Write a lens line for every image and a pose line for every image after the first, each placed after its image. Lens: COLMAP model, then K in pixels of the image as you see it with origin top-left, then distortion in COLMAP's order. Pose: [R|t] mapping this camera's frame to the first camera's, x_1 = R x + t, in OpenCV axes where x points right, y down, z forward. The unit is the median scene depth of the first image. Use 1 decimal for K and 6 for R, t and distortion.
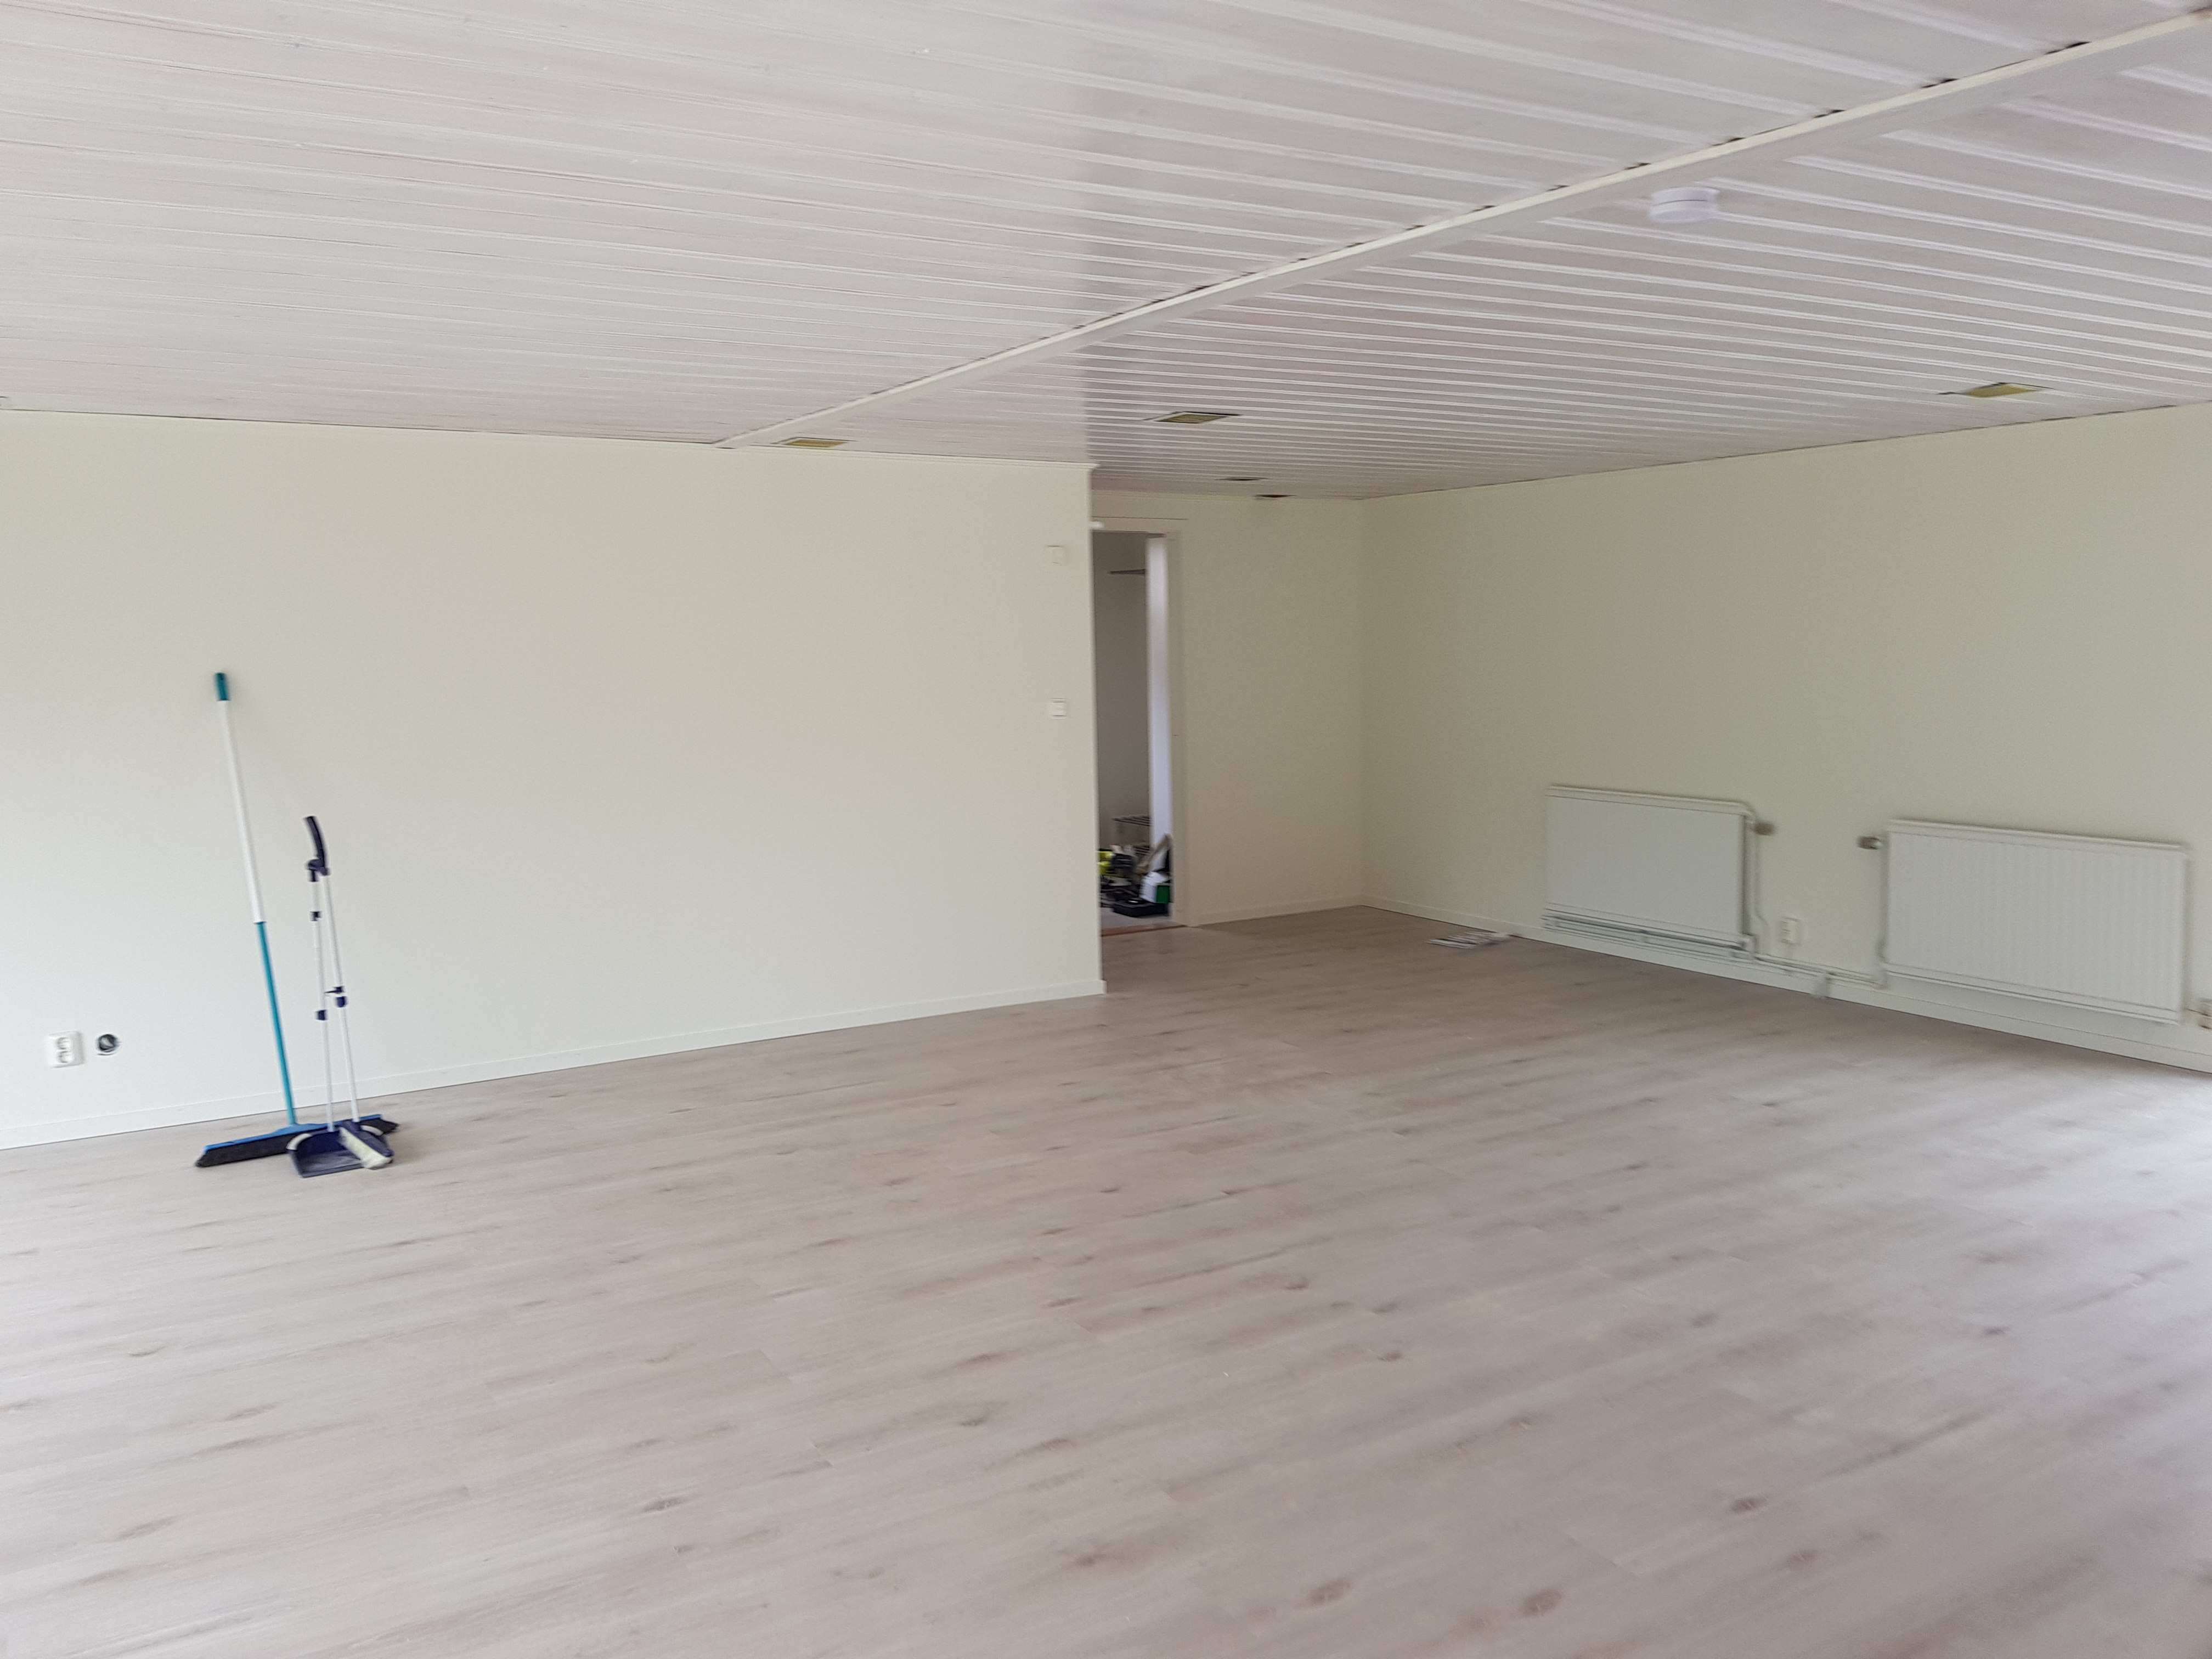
lens RADIAL K [[1718.8, 0, 1101.8], [0, 1718.8, 775.1], [0, 0, 1]] dist [0.002449, -0.003093]
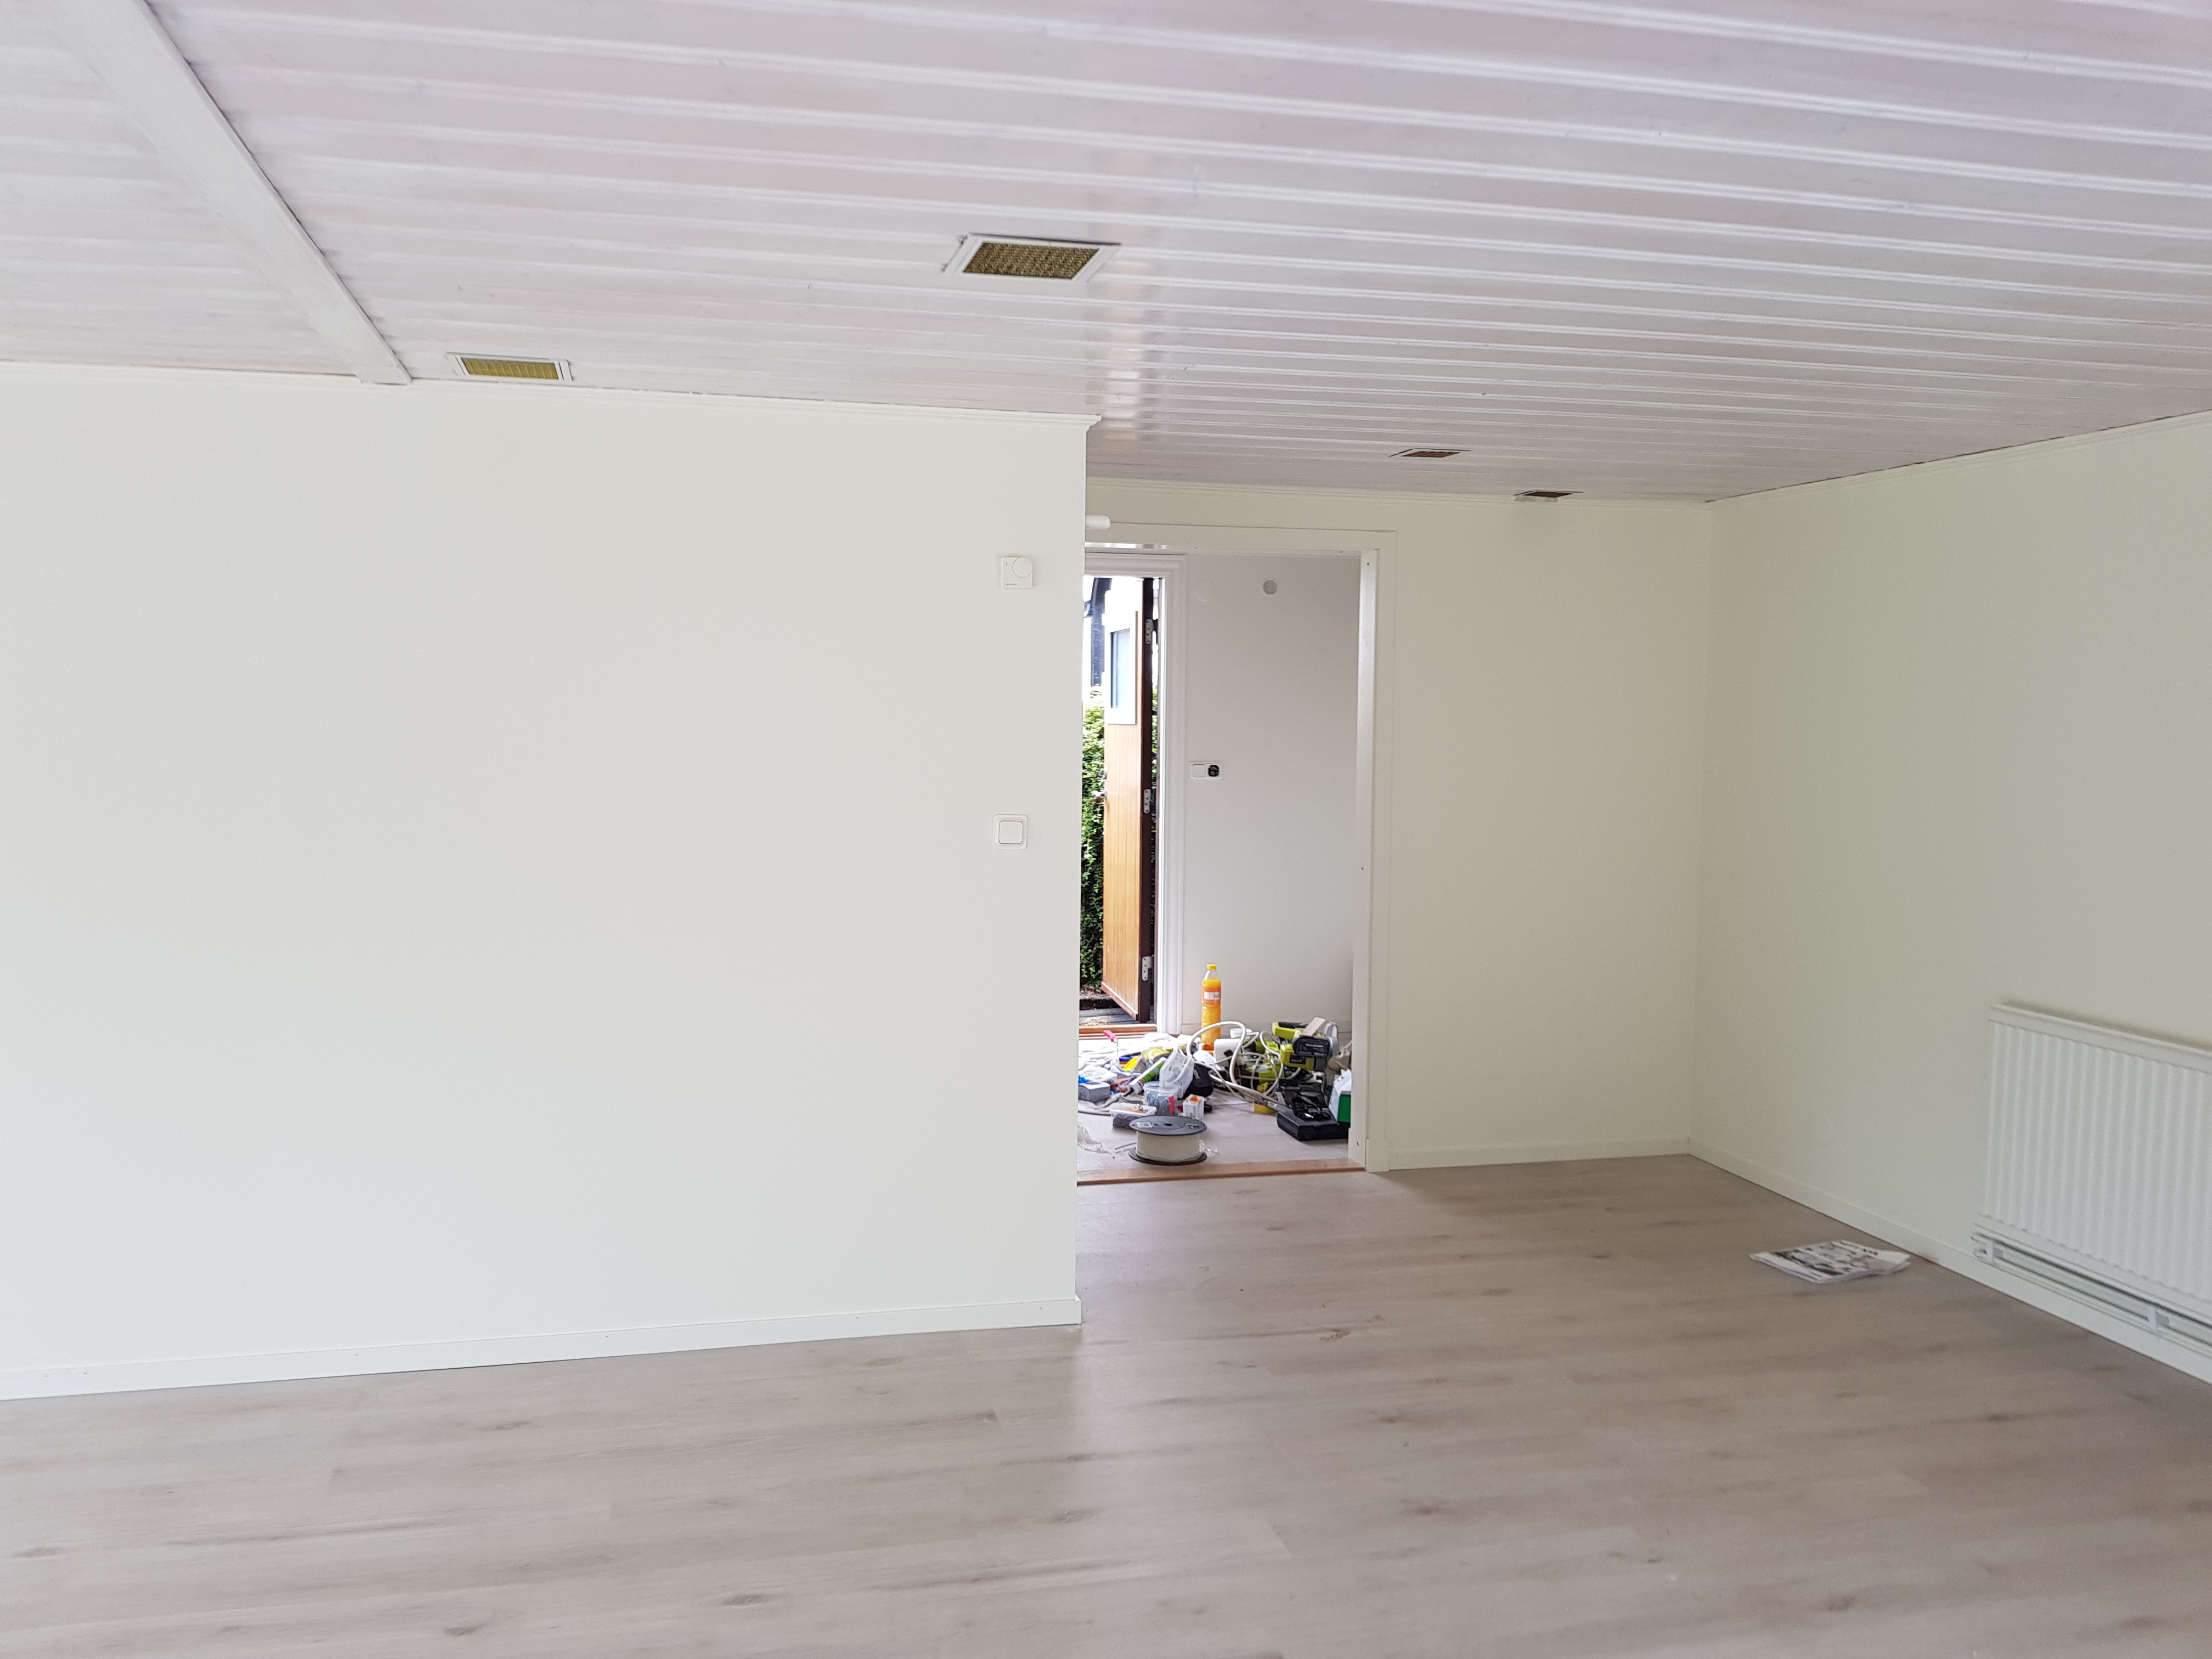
lens RADIAL K [[1699.2, 0, 1106.0], [0, 1699.2, 829.5], [0, 0, 1]] dist [0.003637, -0.038520]
pose [[0.947532, 0.050035, -0.315720, 0.236095], [-0.051427, 0.998669, 0.003926, -0.055998], [0.315496, 0.012516, 0.948844, 0.583402]]
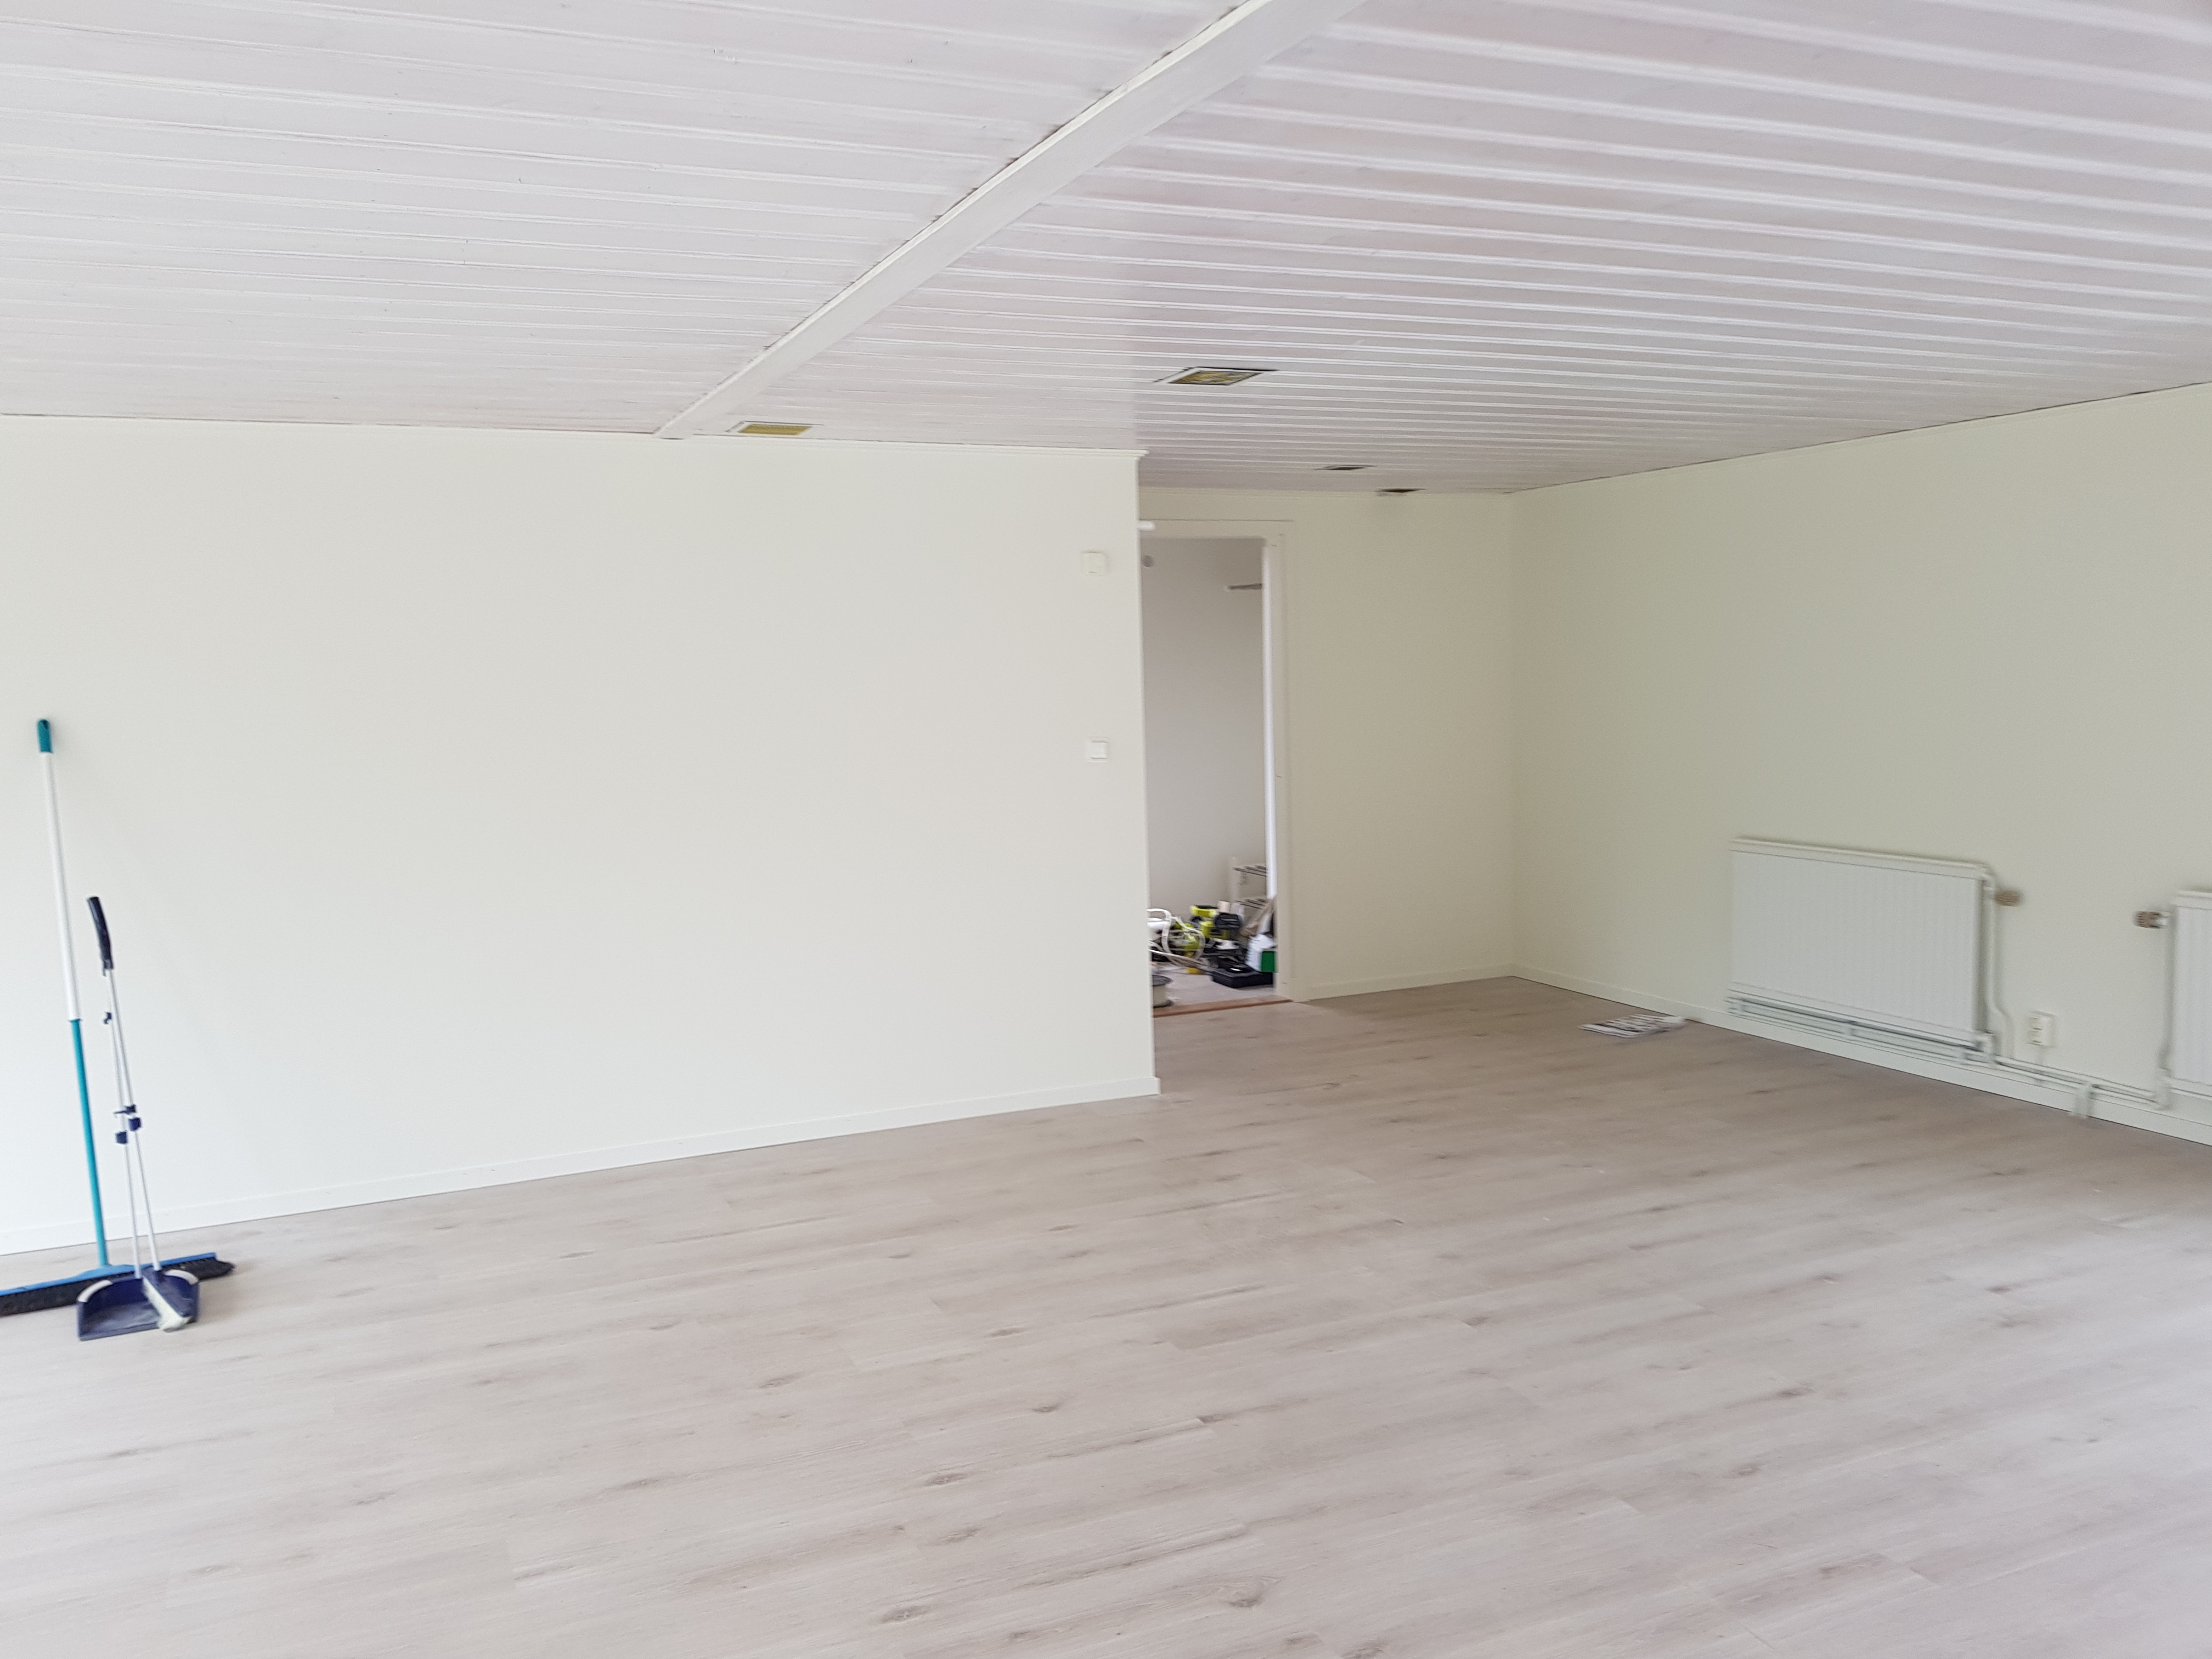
lens RADIAL K [[1725.6, 0, 1106.0], [0, 1725.6, 829.5], [0, 0, 1]] dist [0.015630, -0.049860]
pose [[0.991374, 0.000068, -0.131062, 0.109096], [0.002165, 0.999855, 0.016899, -0.018339], [0.131044, -0.017037, 0.991230, 0.226749]]
